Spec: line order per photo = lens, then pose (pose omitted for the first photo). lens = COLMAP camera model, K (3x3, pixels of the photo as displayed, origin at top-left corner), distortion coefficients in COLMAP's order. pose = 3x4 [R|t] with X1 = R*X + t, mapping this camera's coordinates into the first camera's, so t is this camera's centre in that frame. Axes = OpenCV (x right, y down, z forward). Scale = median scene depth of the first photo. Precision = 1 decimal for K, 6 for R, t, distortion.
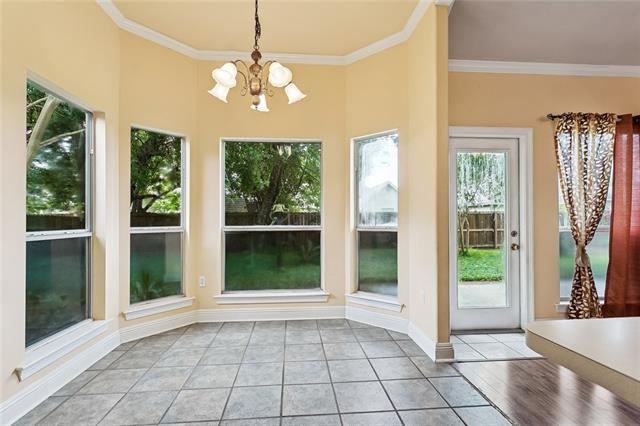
lens RADIAL K [[307.2, 0, 313.7], [0, 307.2, 216.8], [0, 0, 1]] dist [-0.002946, -0.000396]
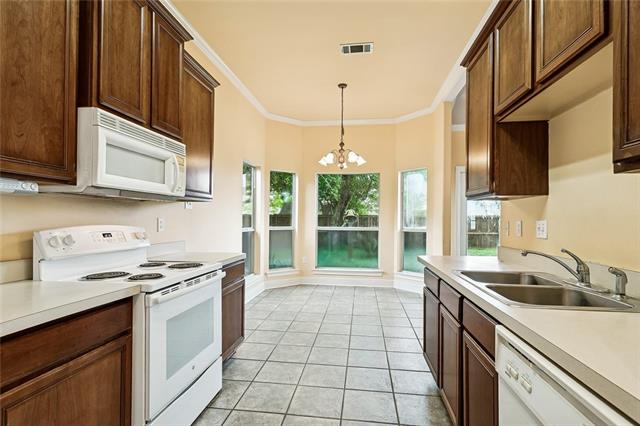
lens RADIAL K [[307.2, 0, 313.5], [0, 307.2, 220.0], [0, 0, 1]] dist [-0.002946, -0.000396]
pose [[0.974151, 0.011768, -0.225592, 0.056308], [-0.010229, 0.999916, 0.007990, -0.018851], [0.225667, -0.005476, 0.974189, -0.603444]]
